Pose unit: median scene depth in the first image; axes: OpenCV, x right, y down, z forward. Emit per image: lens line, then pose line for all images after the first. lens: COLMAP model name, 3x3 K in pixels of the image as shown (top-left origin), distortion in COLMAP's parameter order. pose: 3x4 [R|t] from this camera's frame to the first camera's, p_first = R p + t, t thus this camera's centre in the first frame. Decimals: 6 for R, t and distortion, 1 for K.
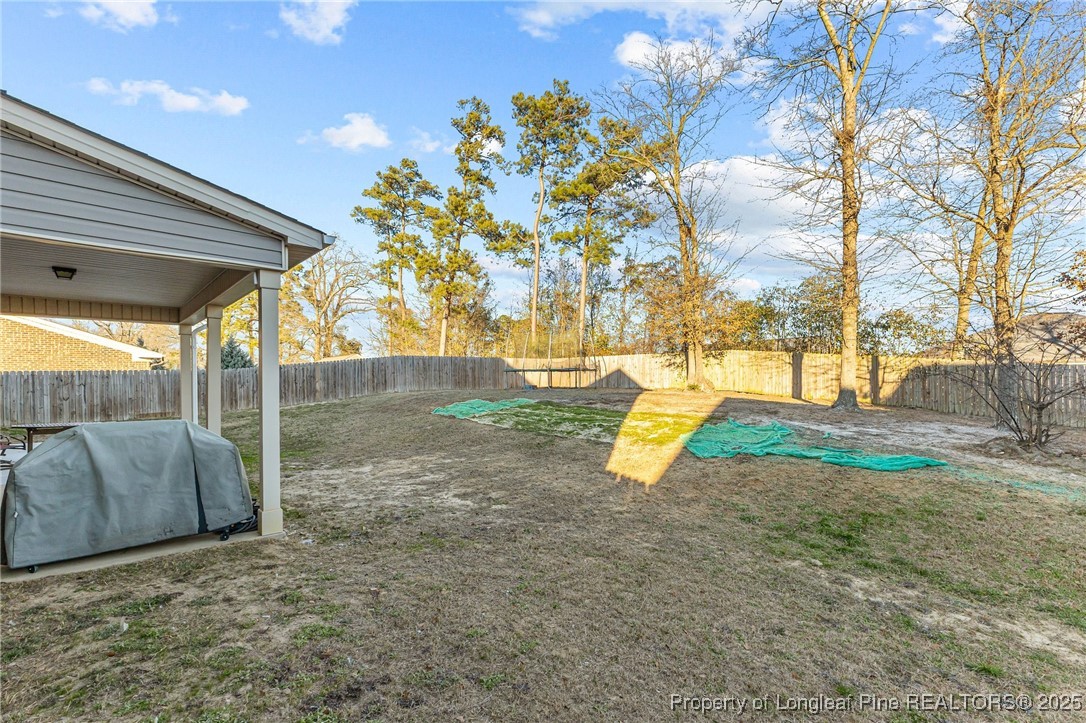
lens RADIAL K [[483.5, 0, 544.6], [0, 483.5, 386.0], [0, 0, 1]] dist [0.009957, 0.000078]
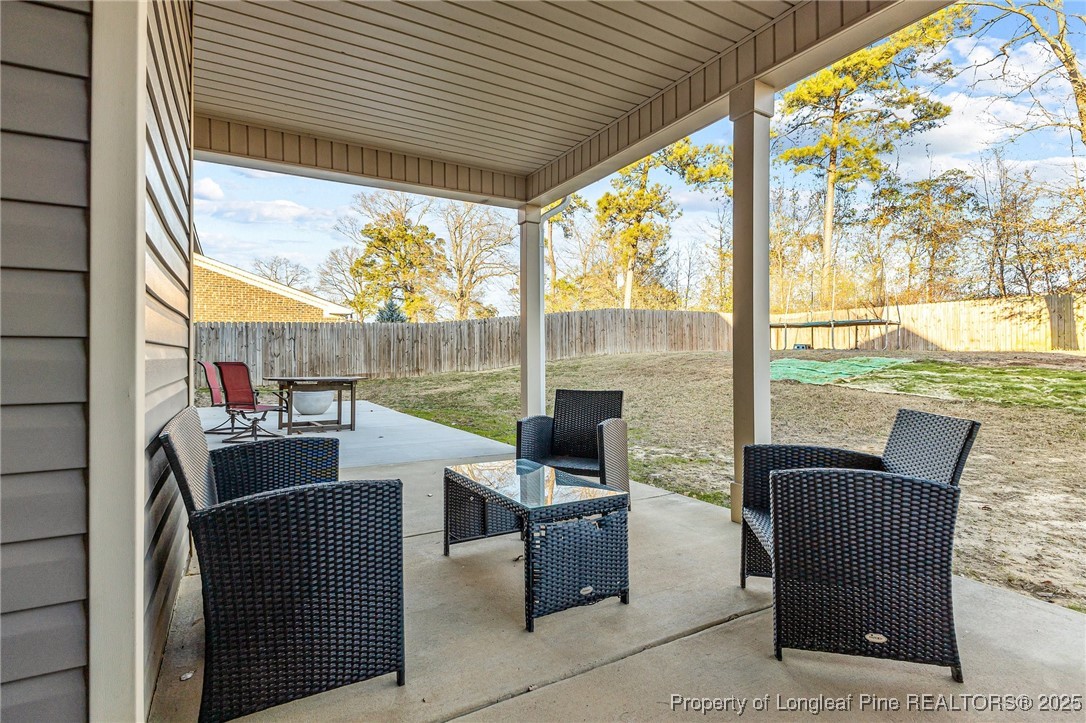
lens RADIAL K [[519.4, 0, 541.0], [0, 519.4, 356.7], [0, 0, 1]] dist [0.001698, -0.001417]
pose [[0.972049, 0.004644, -0.234732, -0.201049], [-0.005473, 0.999981, -0.002882, 0.018565], [0.234714, 0.004086, 0.972056, 0.141926]]
